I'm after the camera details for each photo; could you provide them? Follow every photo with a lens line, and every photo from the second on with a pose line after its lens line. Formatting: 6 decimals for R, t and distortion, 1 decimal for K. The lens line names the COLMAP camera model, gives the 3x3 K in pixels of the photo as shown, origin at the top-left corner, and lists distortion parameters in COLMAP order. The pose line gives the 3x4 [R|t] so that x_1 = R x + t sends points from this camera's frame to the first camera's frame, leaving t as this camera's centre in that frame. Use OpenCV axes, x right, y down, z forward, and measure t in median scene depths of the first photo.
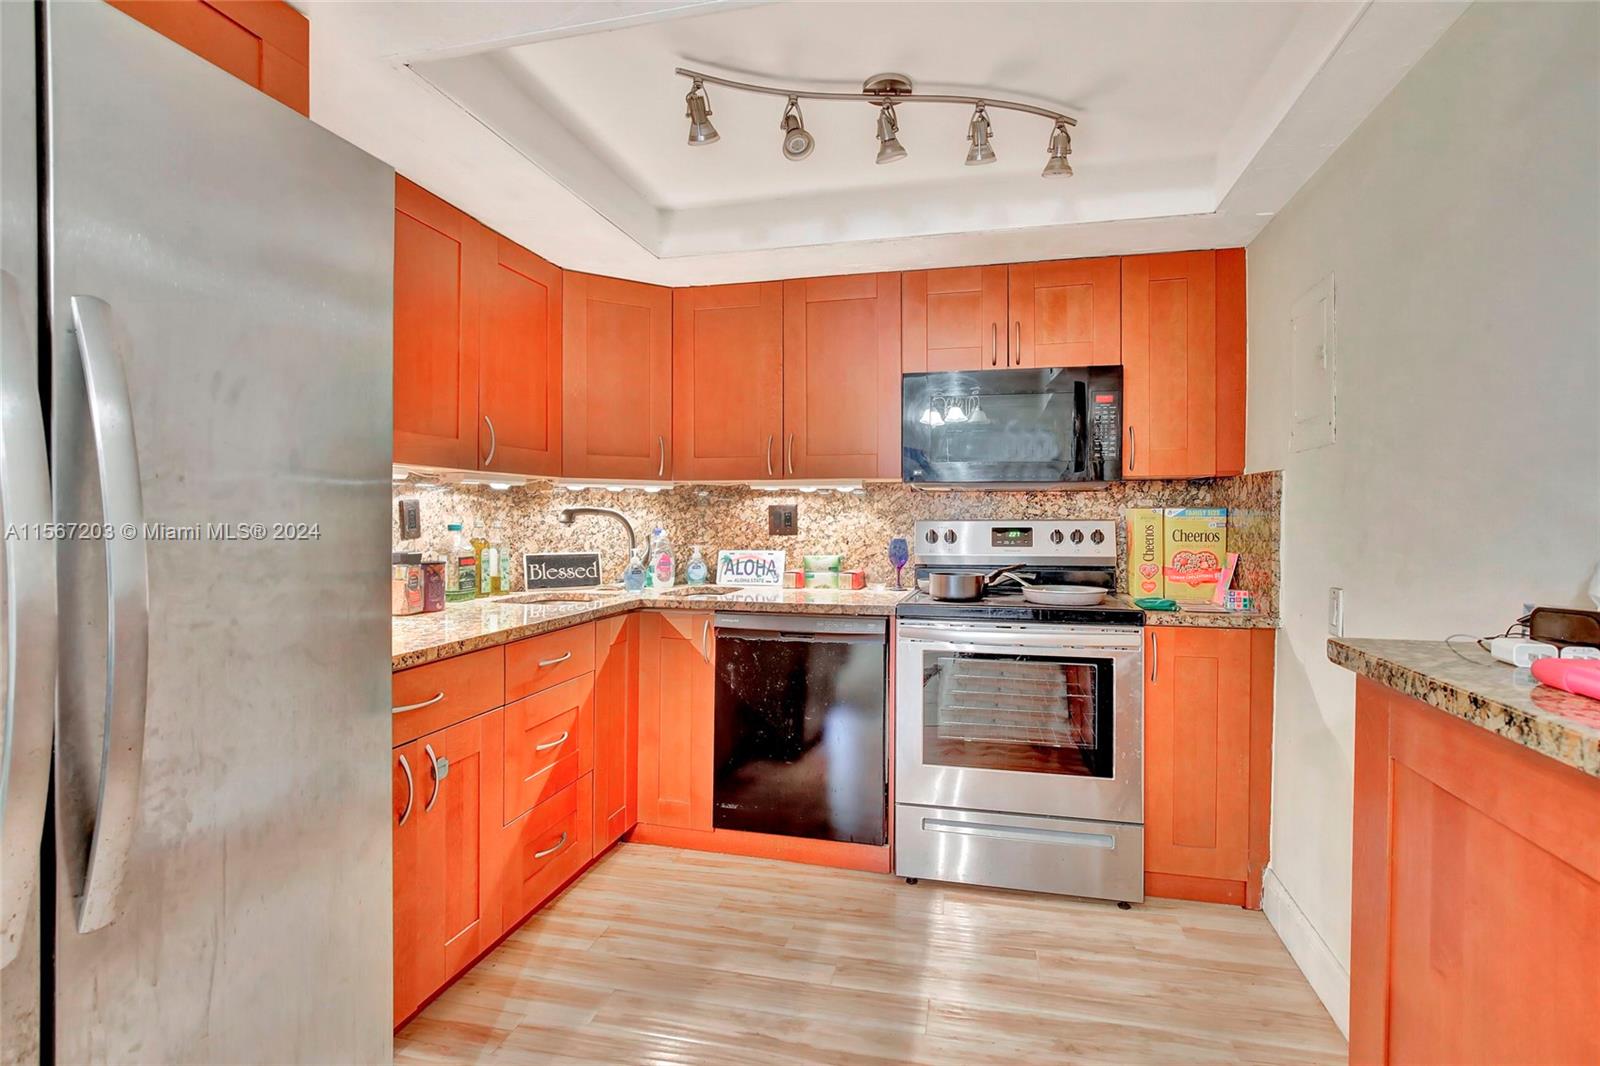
lens RADIAL K [[757.5, 0, 800.0], [0, 757.5, 533.0], [0, 0, 1]] dist [-0.020171, -0.000051]
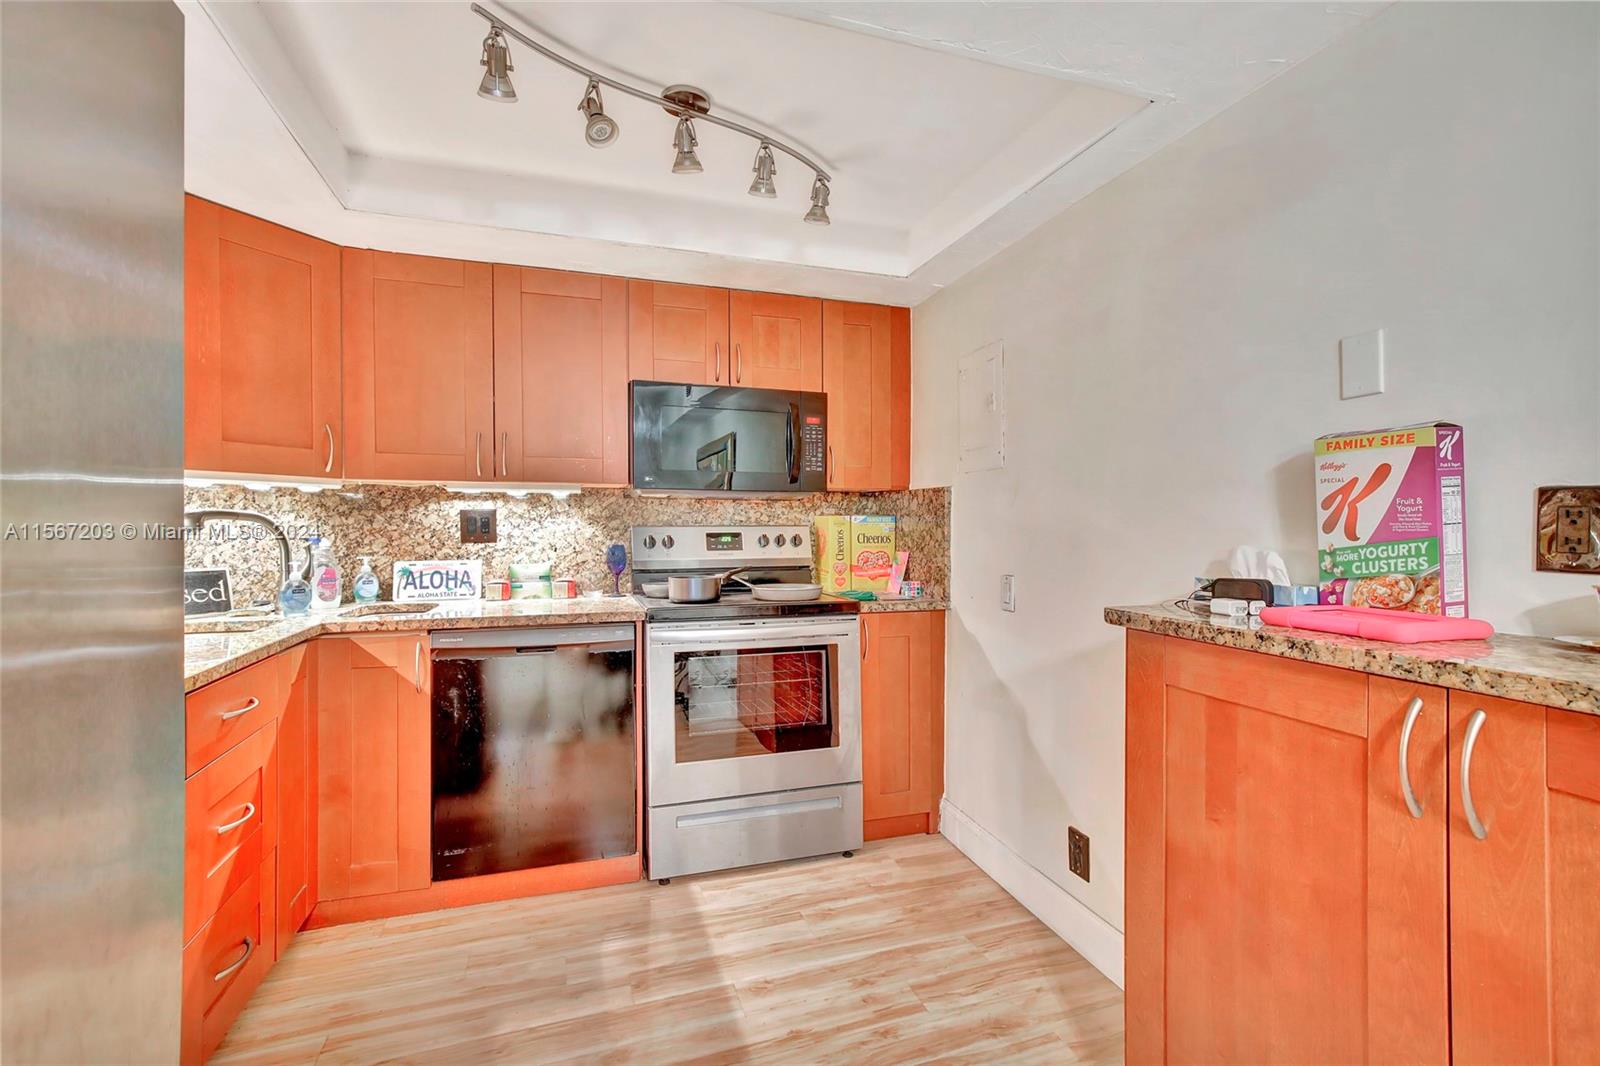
lens RADIAL K [[731.3, 0, 821.5], [0, 731.3, 534.7], [0, 0, 1]] dist [-0.000133, 0.000612]
pose [[0.840824, -0.007656, 0.541254, -0.197249], [0.011222, 0.999932, -0.003291, 0.000879], [-0.541192, 0.008841, 0.840853, 0.053722]]
